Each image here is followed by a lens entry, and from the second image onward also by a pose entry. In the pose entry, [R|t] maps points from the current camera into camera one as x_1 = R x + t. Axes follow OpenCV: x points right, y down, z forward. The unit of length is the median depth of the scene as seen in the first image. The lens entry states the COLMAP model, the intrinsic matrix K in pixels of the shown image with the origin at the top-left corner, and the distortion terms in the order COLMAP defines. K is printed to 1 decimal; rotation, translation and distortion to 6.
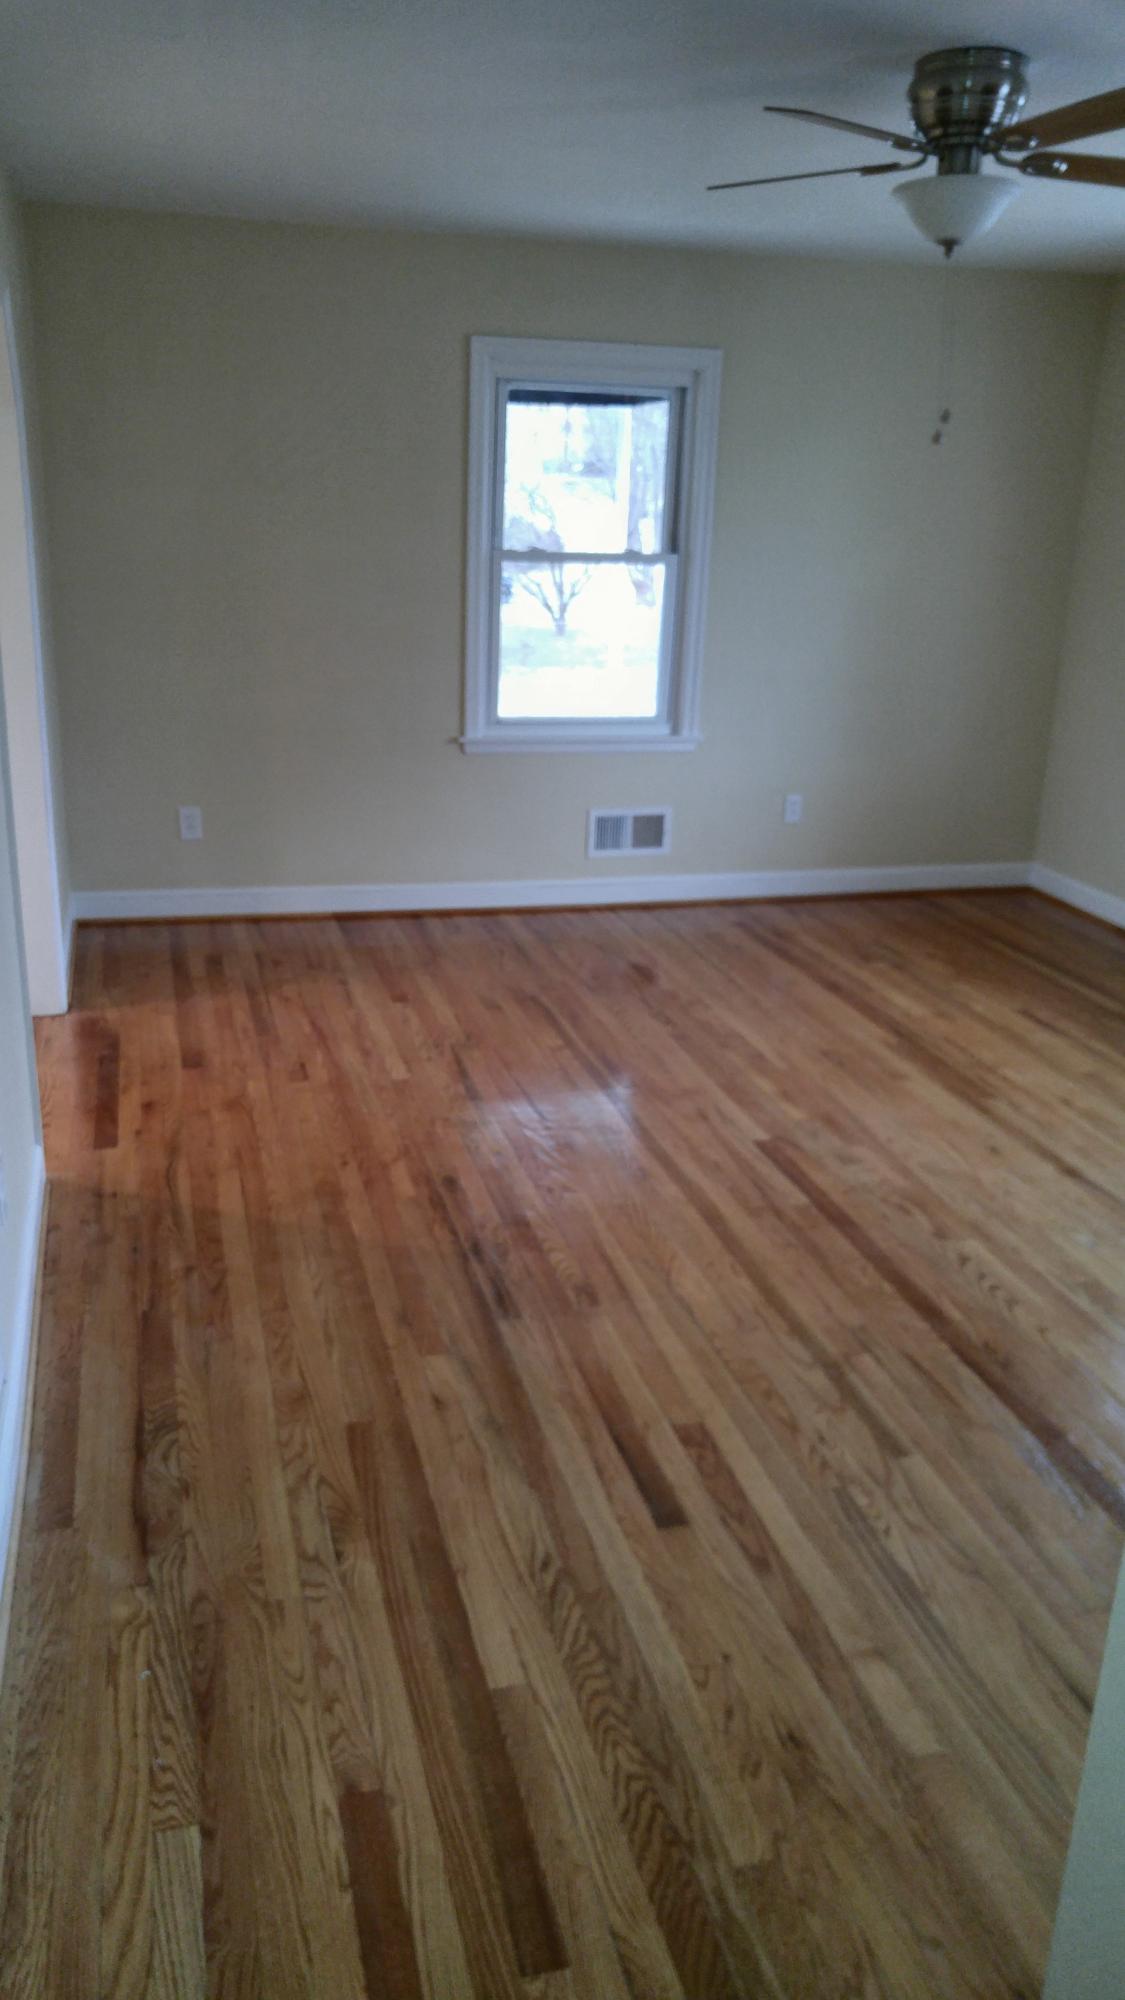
lens RADIAL K [[1503.7, 0, 562.5], [0, 1503.7, 1000.0], [0, 0, 1]] dist [0.071359, 0.005024]
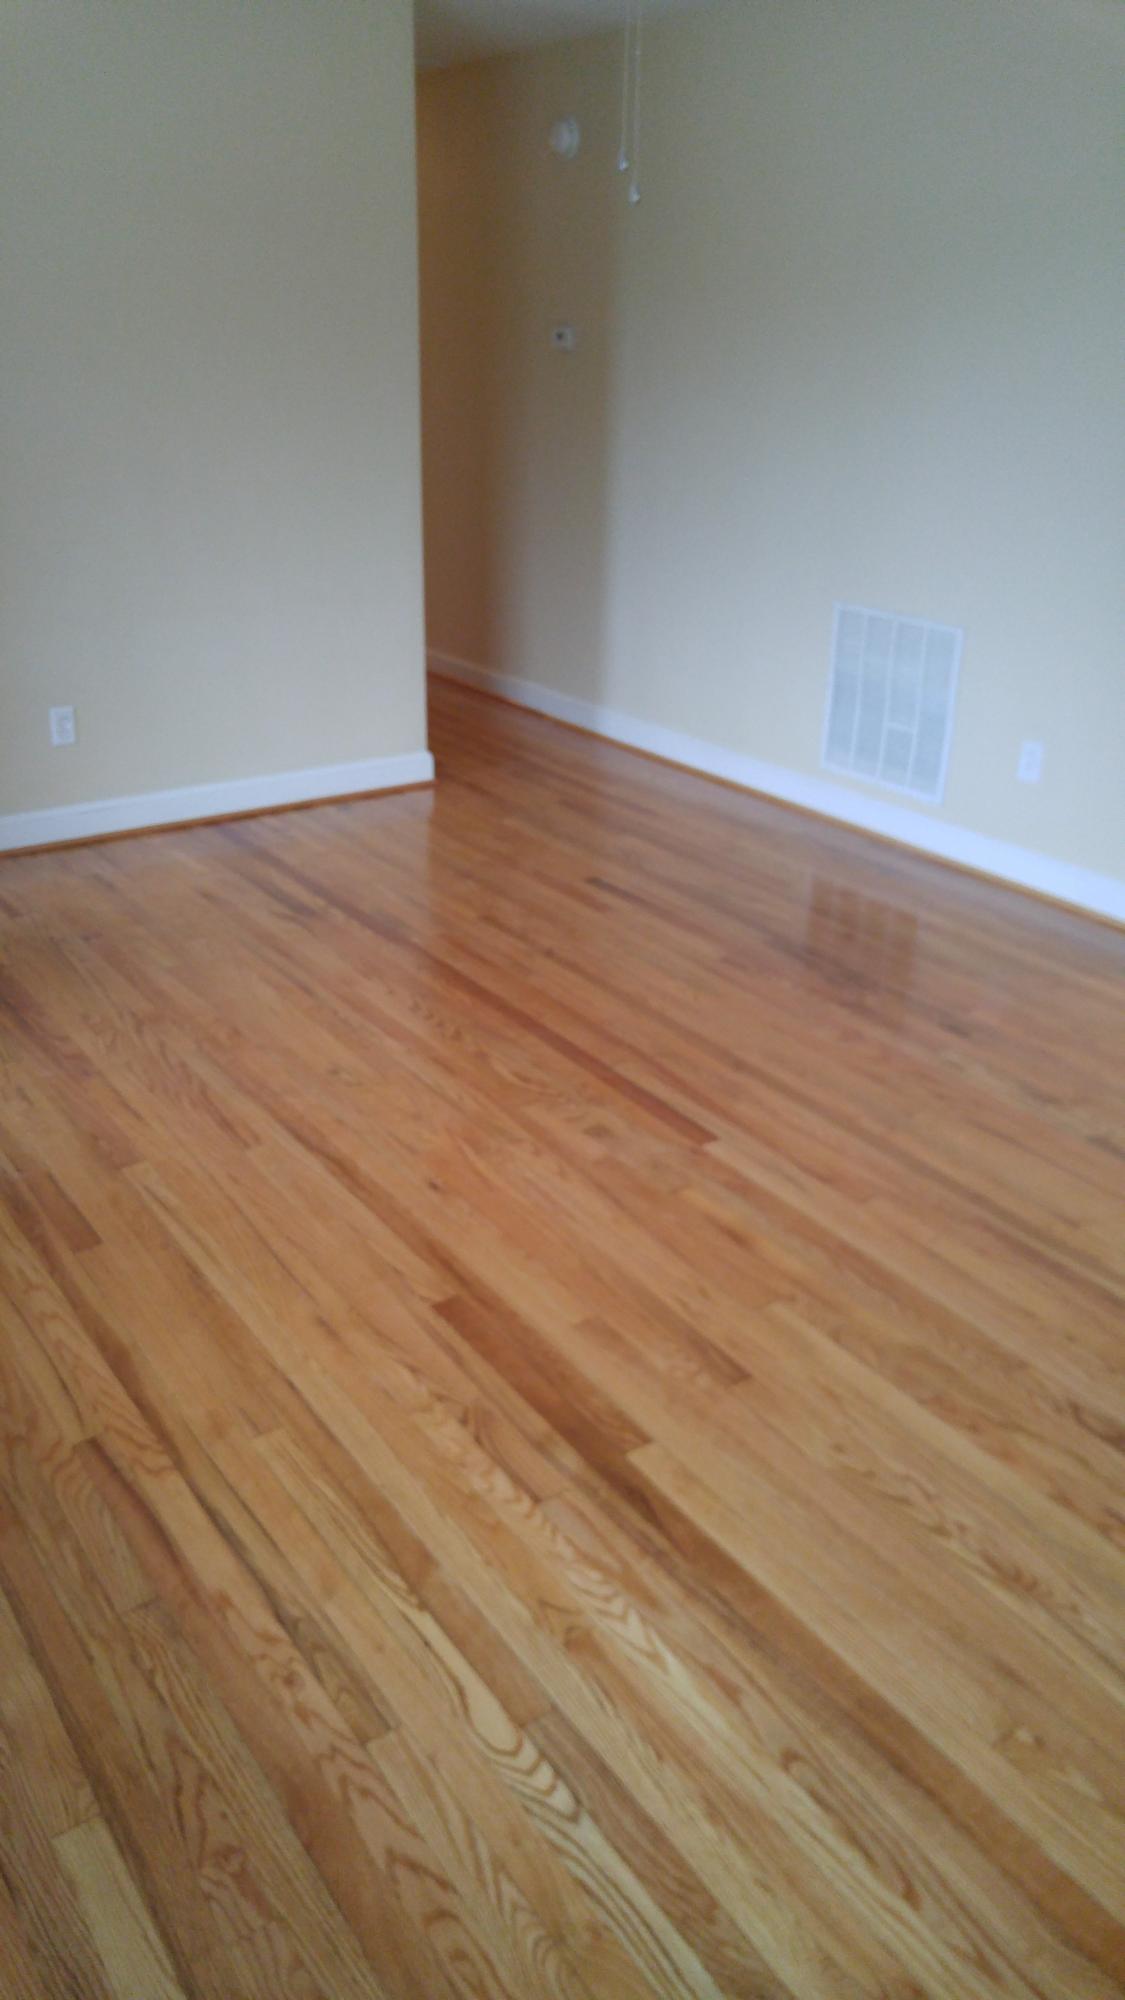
lens RADIAL K [[1503.7, 0, 562.5], [0, 1503.7, 1000.0], [0, 0, 1]] dist [0.071359, 0.005024]
pose [[-0.936478, 0.121437, -0.329033, 0.477078], [-0.131773, 0.747589, 0.650958, -0.488727], [0.325032, 0.652966, -0.684098, 1.528505]]
